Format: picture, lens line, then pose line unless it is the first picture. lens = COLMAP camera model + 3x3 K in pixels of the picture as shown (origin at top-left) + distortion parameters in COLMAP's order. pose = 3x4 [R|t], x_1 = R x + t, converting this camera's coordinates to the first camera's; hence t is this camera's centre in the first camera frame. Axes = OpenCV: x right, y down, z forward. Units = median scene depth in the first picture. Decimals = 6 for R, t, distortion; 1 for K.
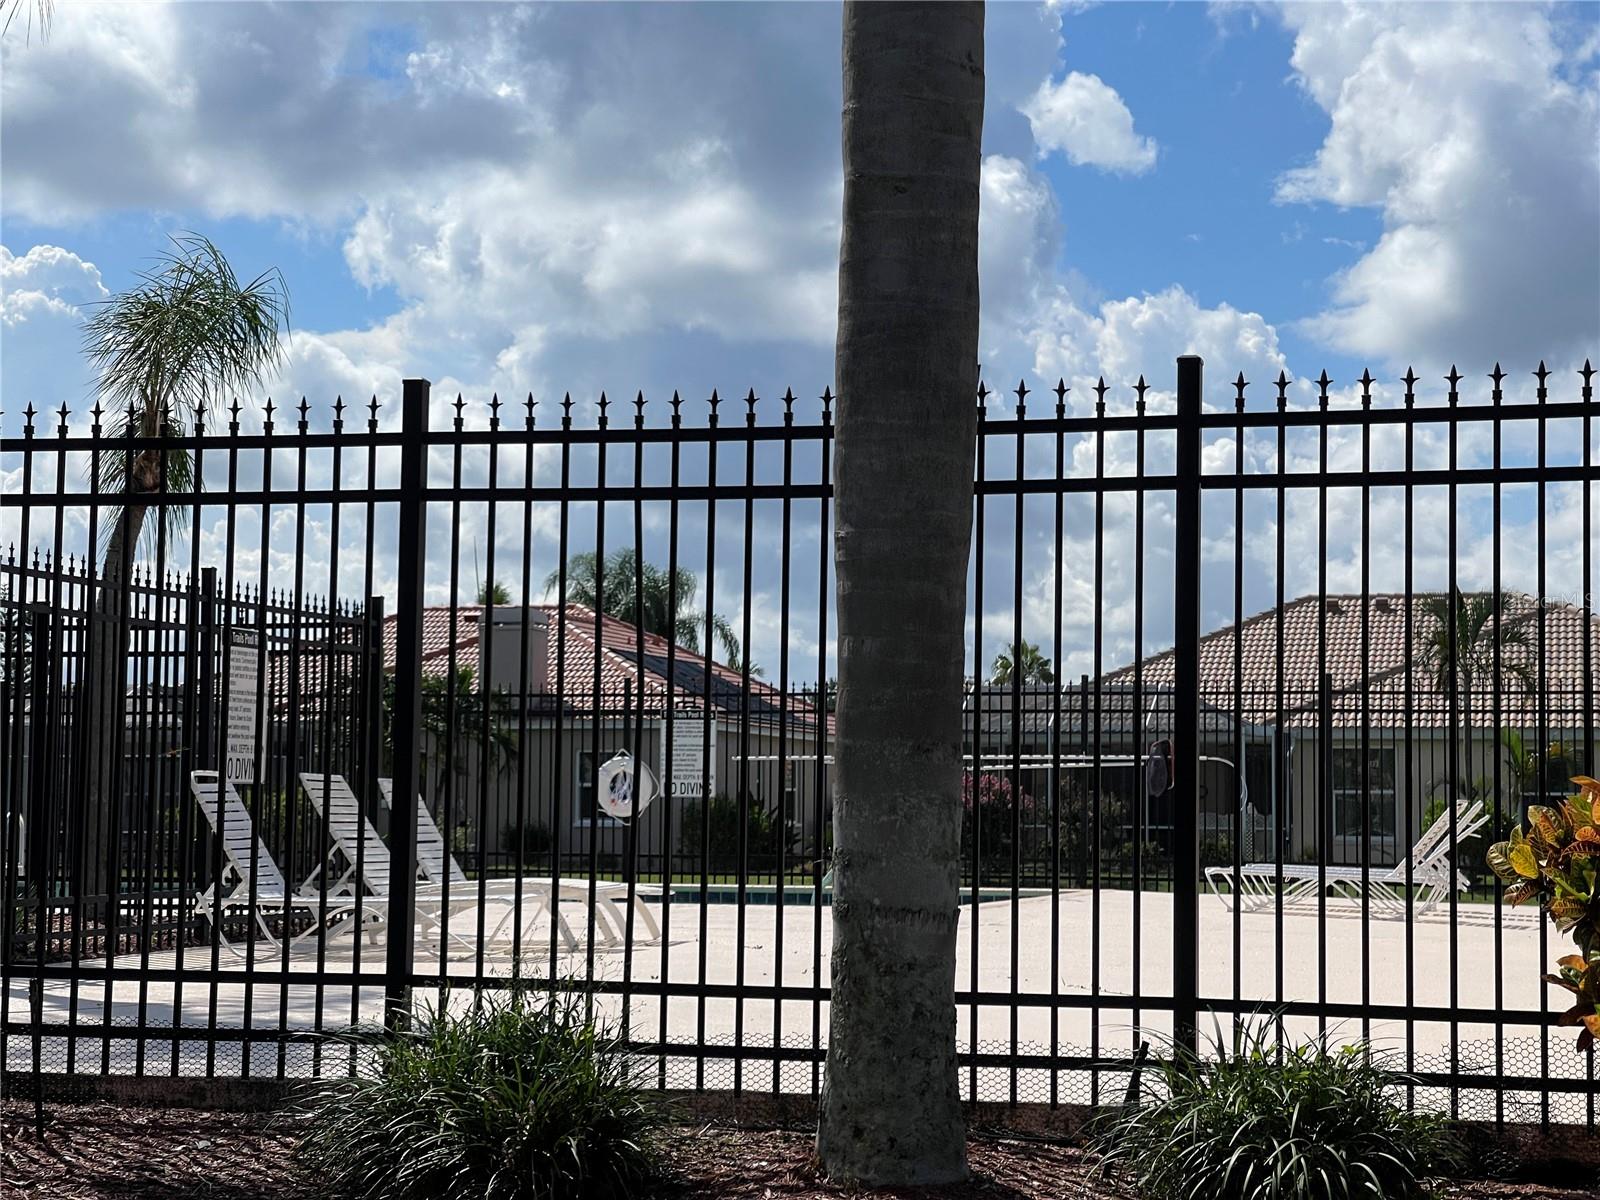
lens RADIAL K [[2988.5, 0, 800.0], [0, 2988.5, 600.0], [0, 0, 1]] dist [0.219143, -0.025175]
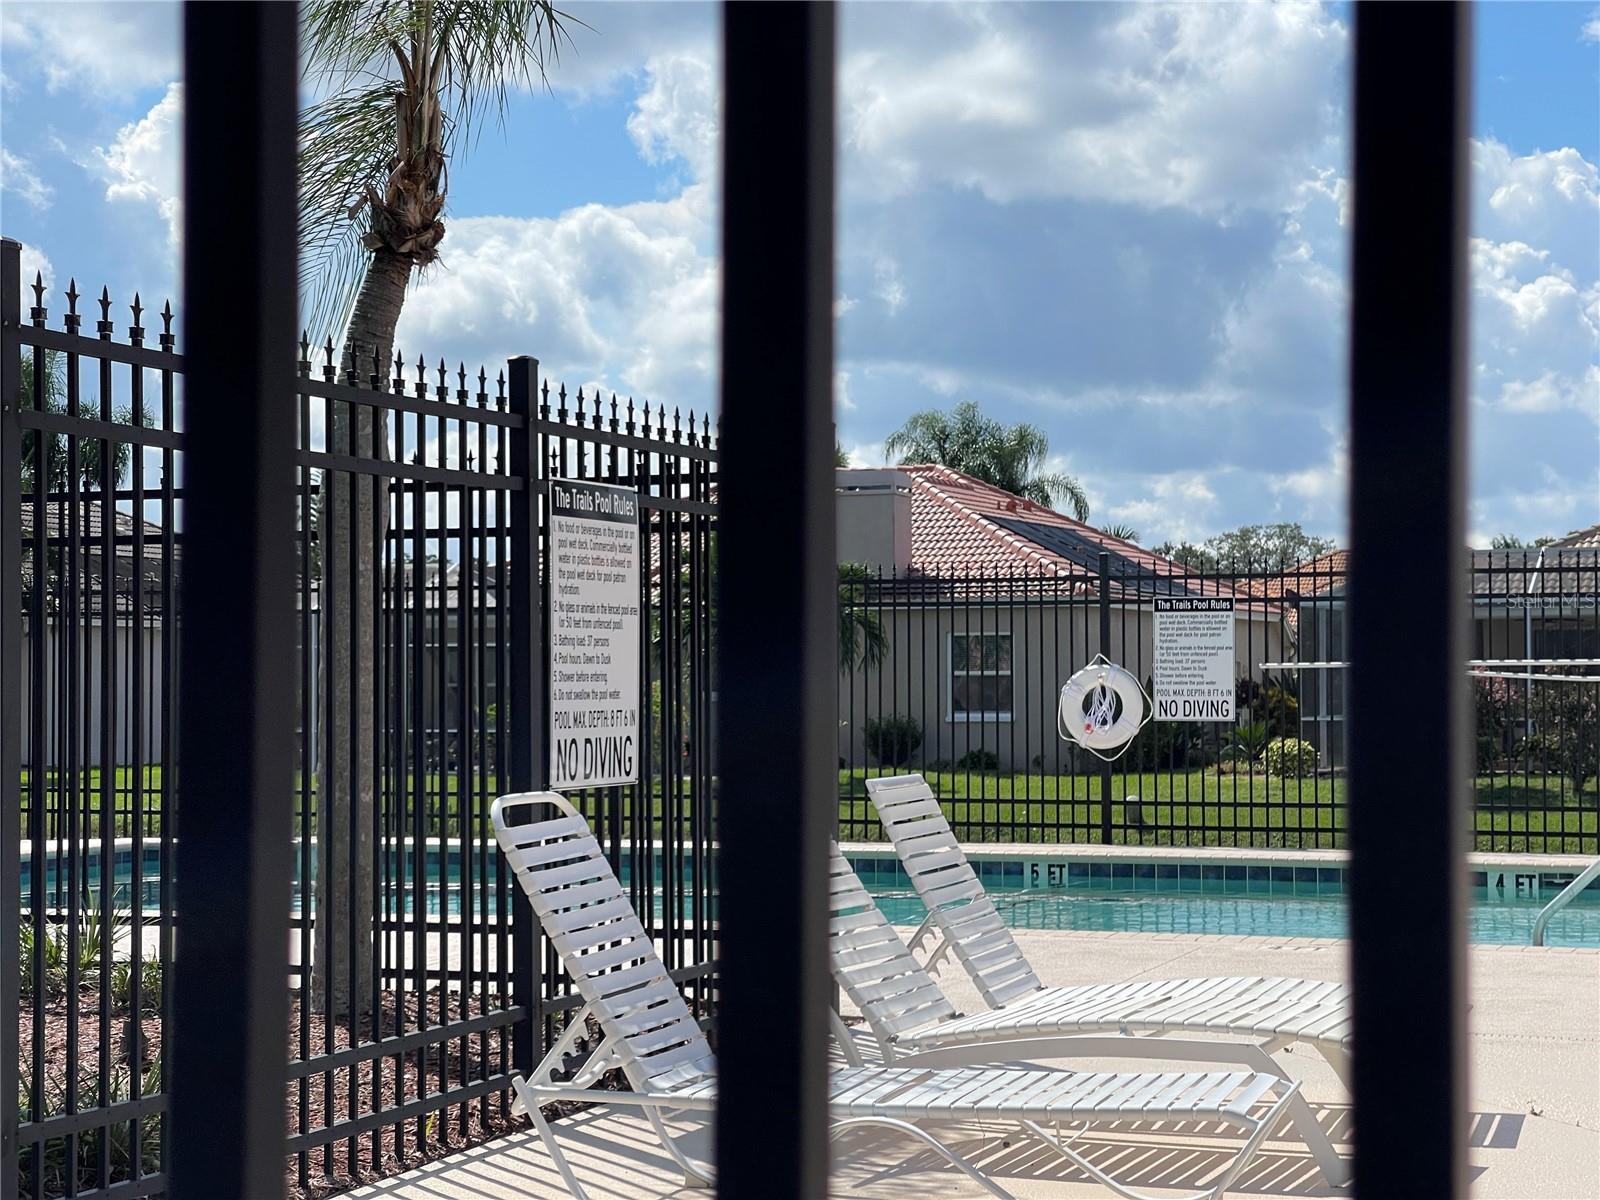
lens RADIAL K [[2988.5, 0, 800.0], [0, 2988.5, 600.0], [0, 0, 1]] dist [0.219143, -0.025175]
pose [[0.994918, -0.022126, -0.098225, -0.043274], [0.026465, 0.998721, 0.043086, 0.003360], [0.097146, -0.045467, 0.994231, 0.208807]]
